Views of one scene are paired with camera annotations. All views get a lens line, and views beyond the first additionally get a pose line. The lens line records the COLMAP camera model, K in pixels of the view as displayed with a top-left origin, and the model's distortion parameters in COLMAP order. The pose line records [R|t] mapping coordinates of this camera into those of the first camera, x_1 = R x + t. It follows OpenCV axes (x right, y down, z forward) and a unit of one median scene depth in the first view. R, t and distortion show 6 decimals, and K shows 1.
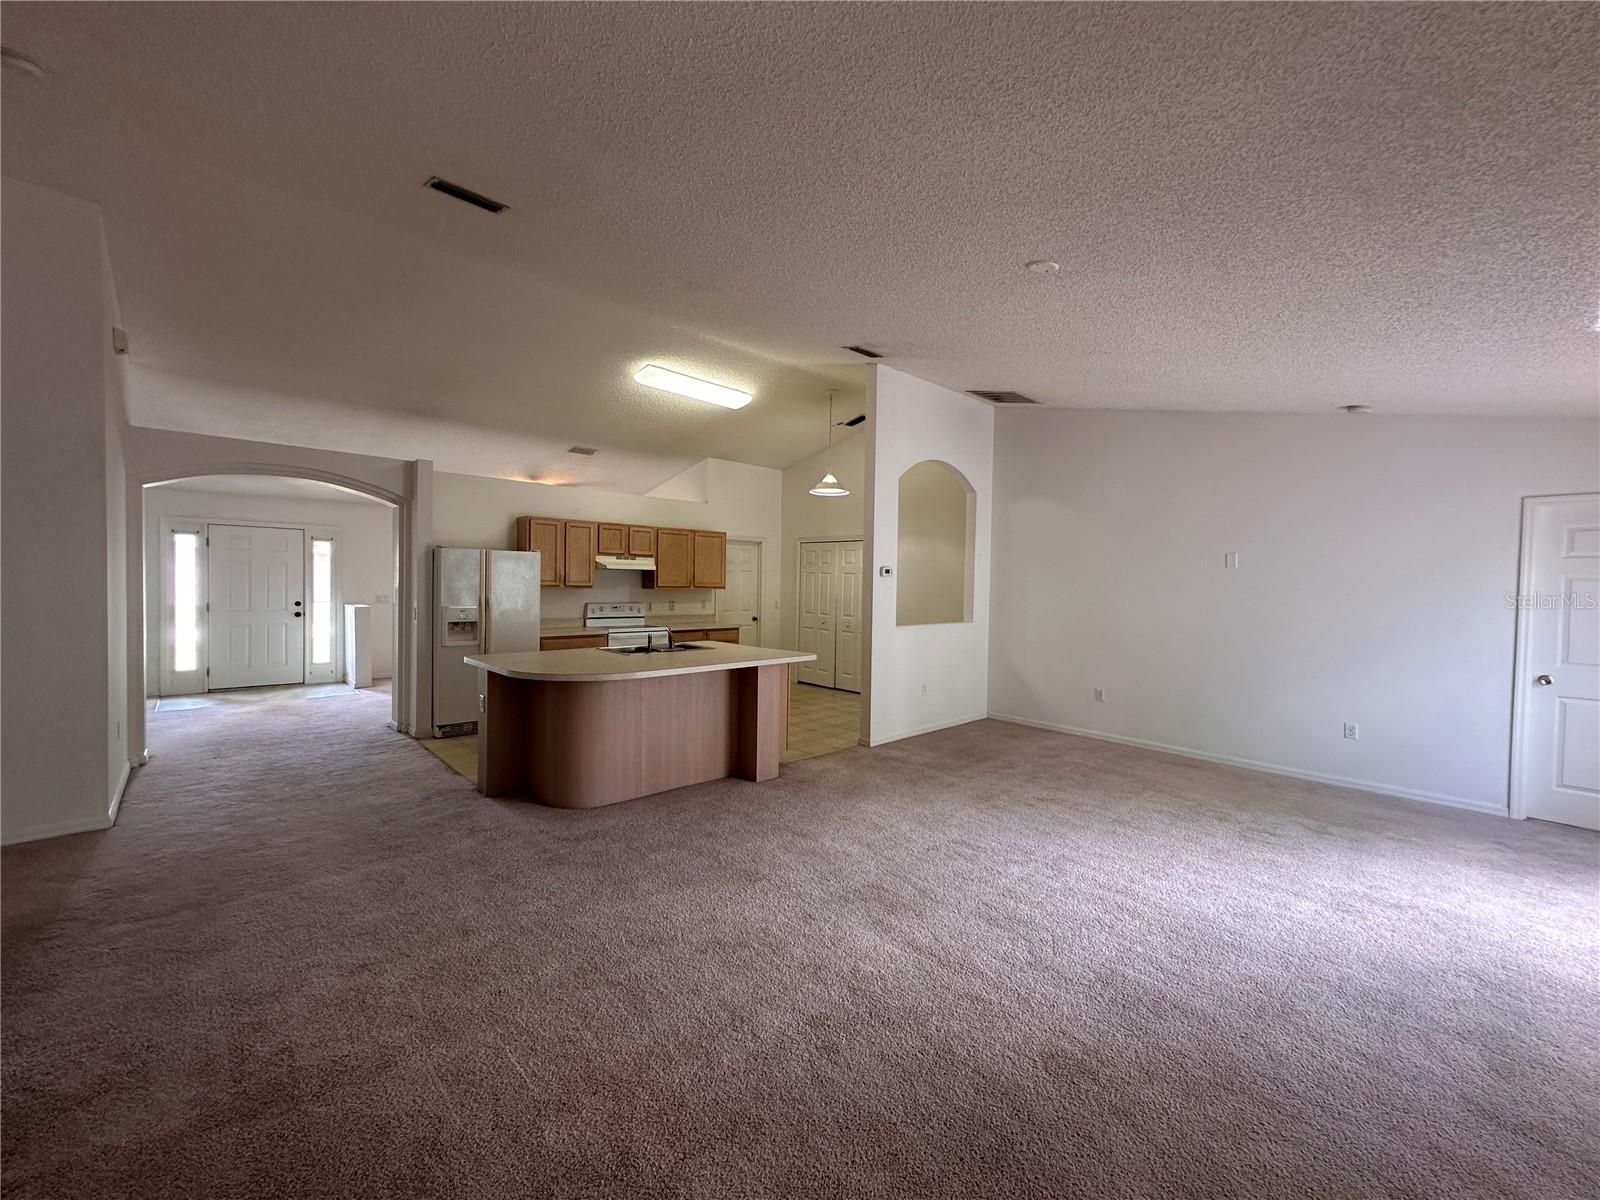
lens RADIAL K [[638.9, 0, 802.1], [0, 638.9, 594.8], [0, 0, 1]] dist [0.013485, -0.001506]
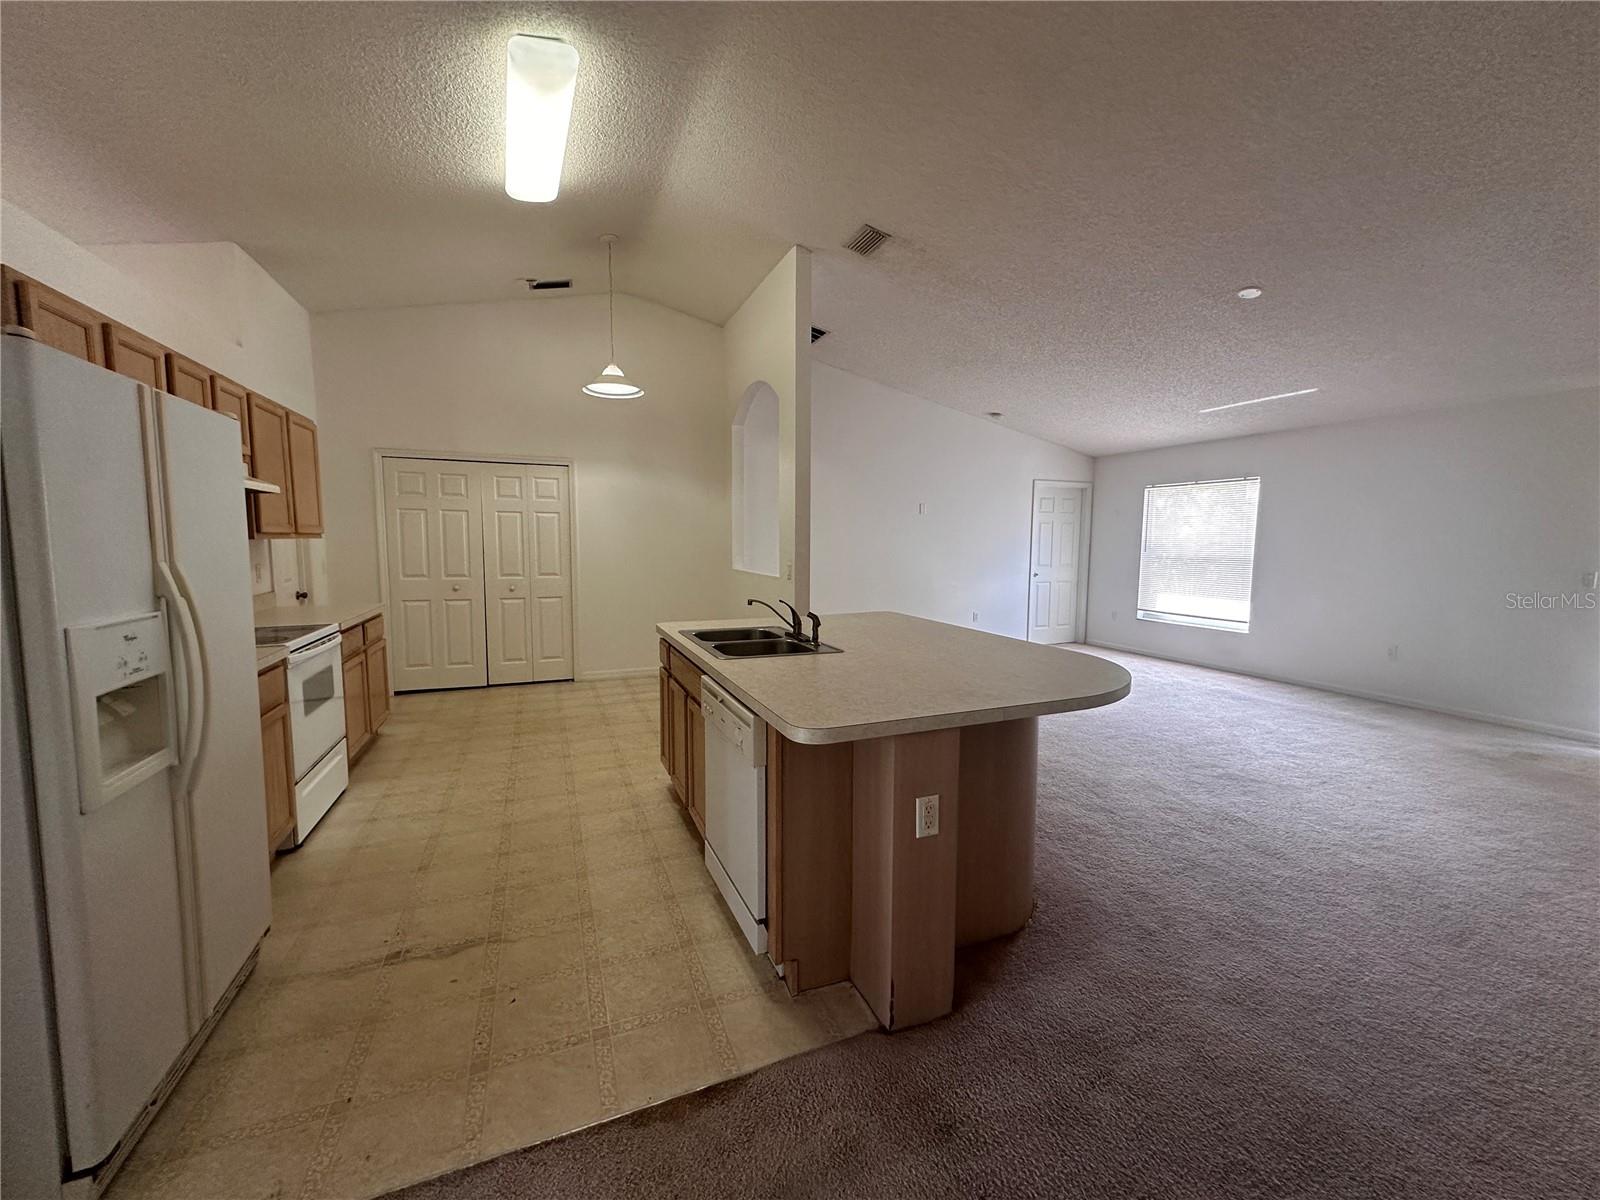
lens RADIAL K [[638.9, 0, 797.8], [0, 638.9, 600.1], [0, 0, 1]] dist [0.013485, -0.001506]
pose [[0.364999, -0.106718, 0.924871, -0.598612], [0.020419, 0.994087, 0.106647, -0.008930], [-0.930784, -0.020041, 0.365020, 0.622352]]
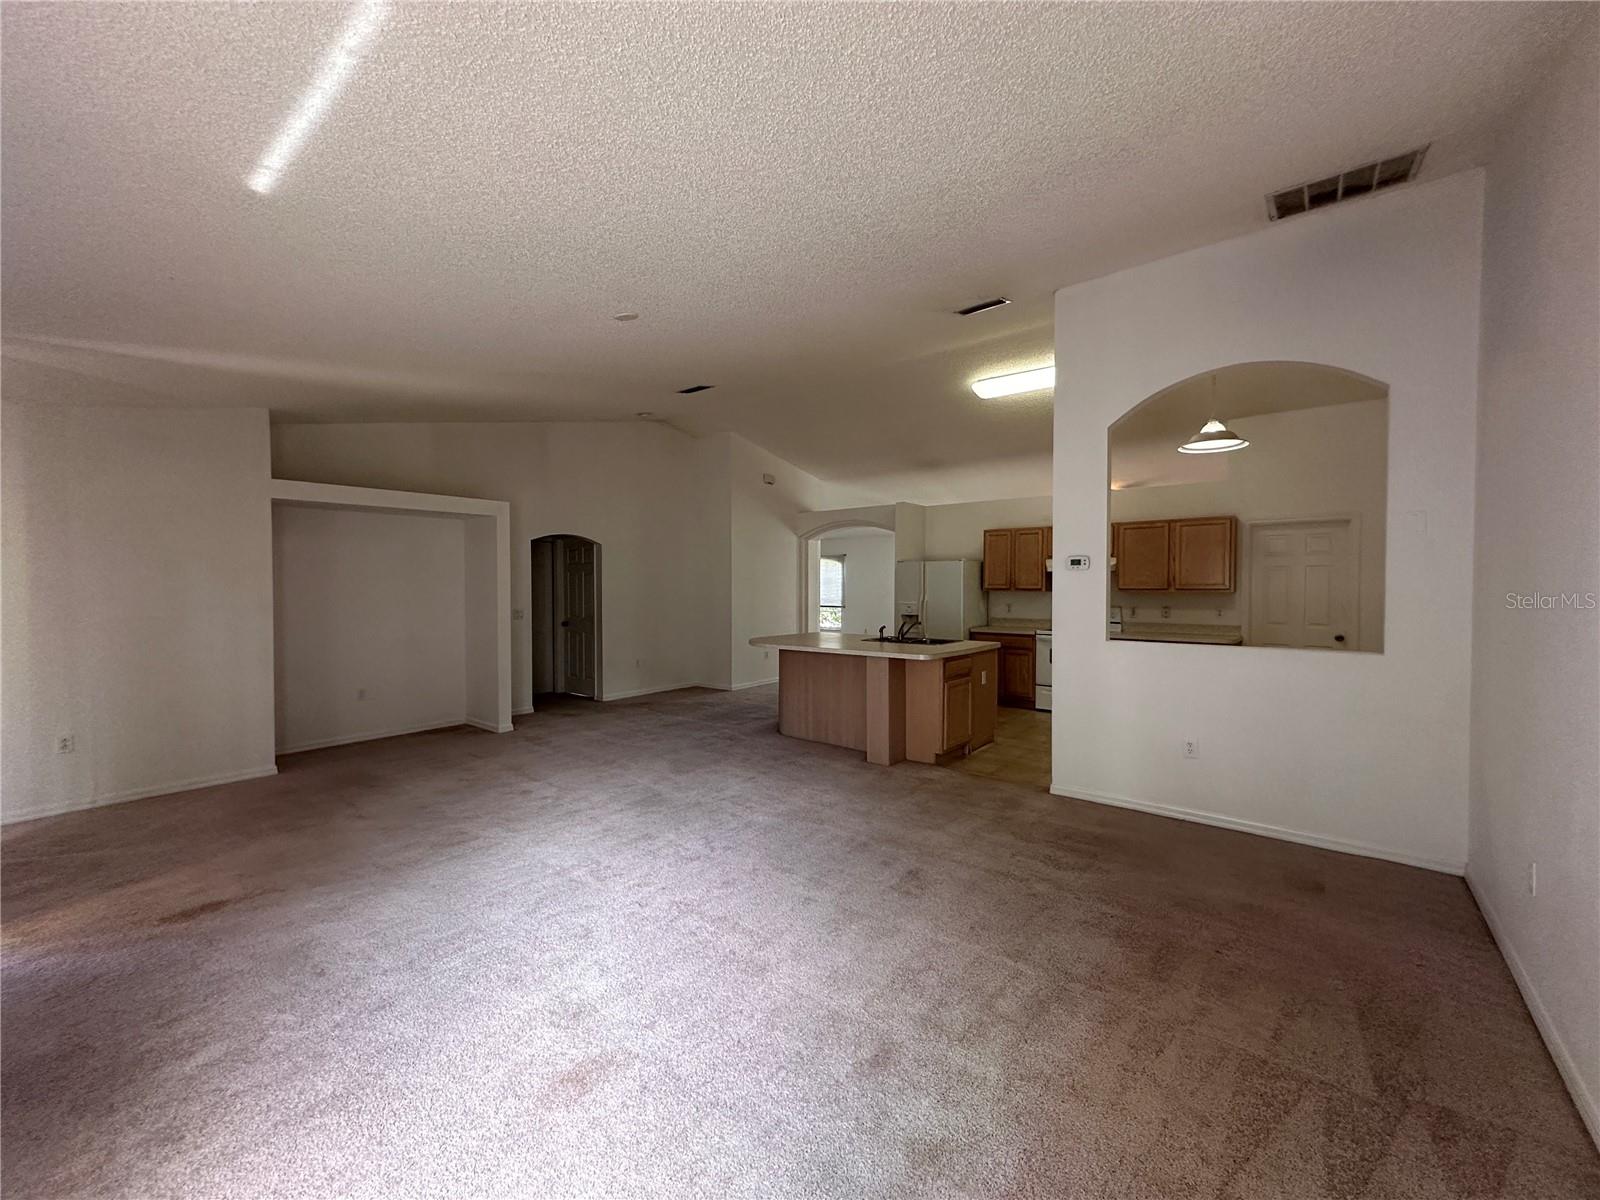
lens RADIAL K [[638.9, 0, 800.2], [0, 638.9, 594.7], [0, 0, 1]] dist [0.013485, -0.001506]
pose [[0.140108, -0.002188, -0.990134, 0.727865], [-0.017366, 0.999838, -0.004667, 0.008339], [0.989984, 0.017849, 0.140047, 0.521639]]
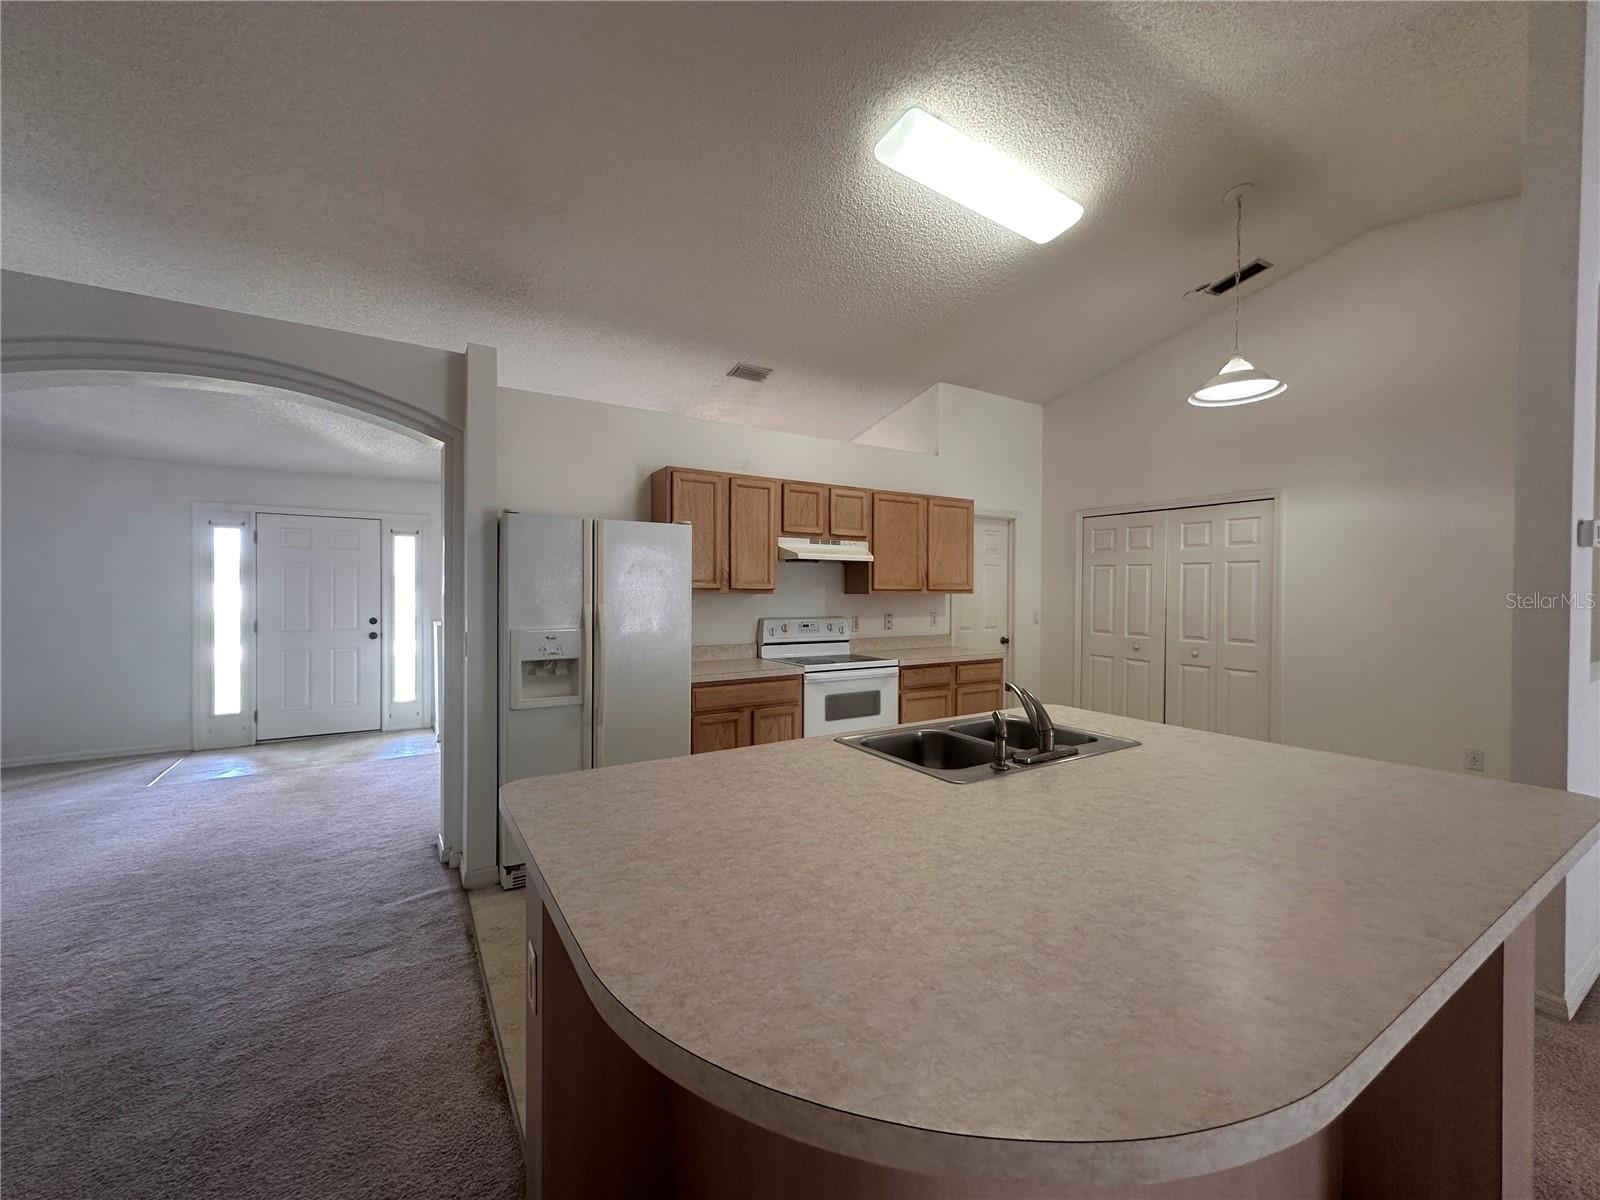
lens RADIAL K [[638.9, 0, 800.5], [0, 638.9, 595.6], [0, 0, 1]] dist [0.013485, -0.001506]
pose [[0.980575, -0.012059, -0.195775, -0.213823], [0.009452, 0.999854, -0.014247, 0.000282], [0.195918, 0.012120, 0.980545, 0.491526]]
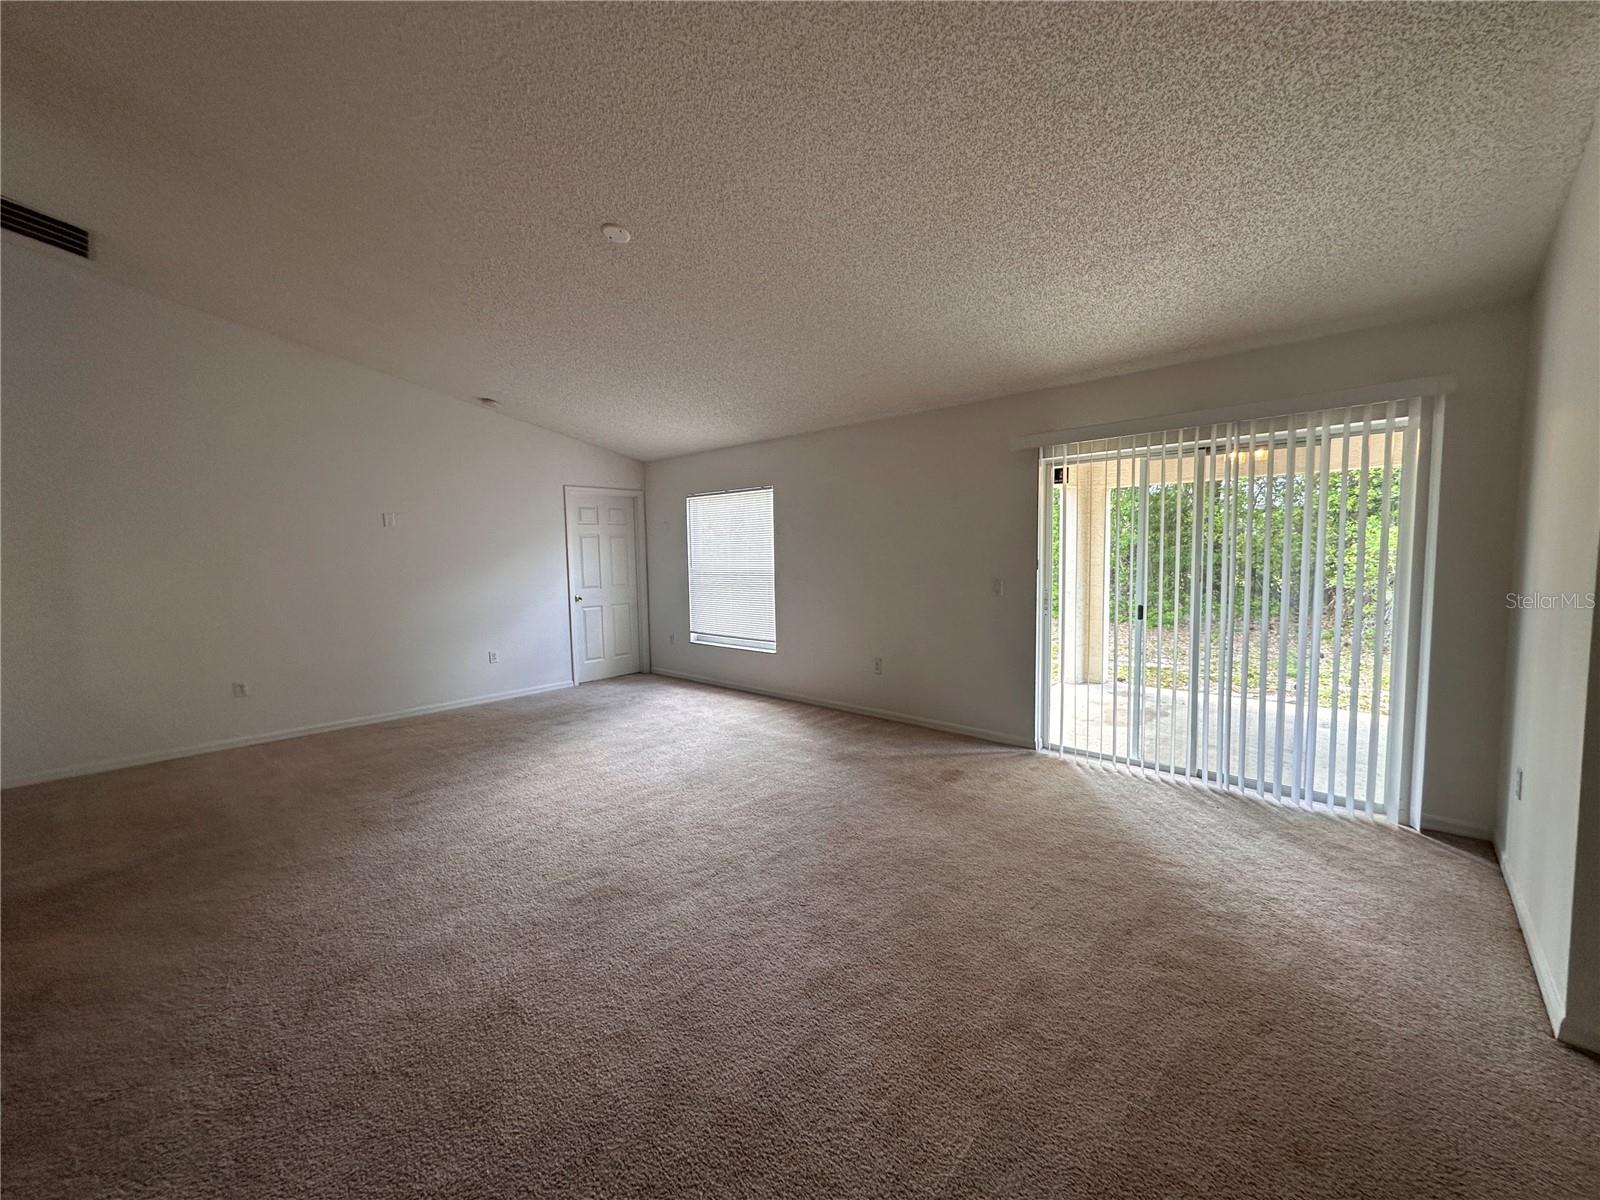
lens RADIAL K [[638.9, 0, 802.6], [0, 638.9, 595.9], [0, 0, 1]] dist [0.013485, -0.001506]
pose [[-0.080269, -0.089152, 0.992778, -0.335119], [0.037582, 0.995013, 0.092391, -0.002579], [-0.996064, 0.044727, -0.076519, 0.360424]]
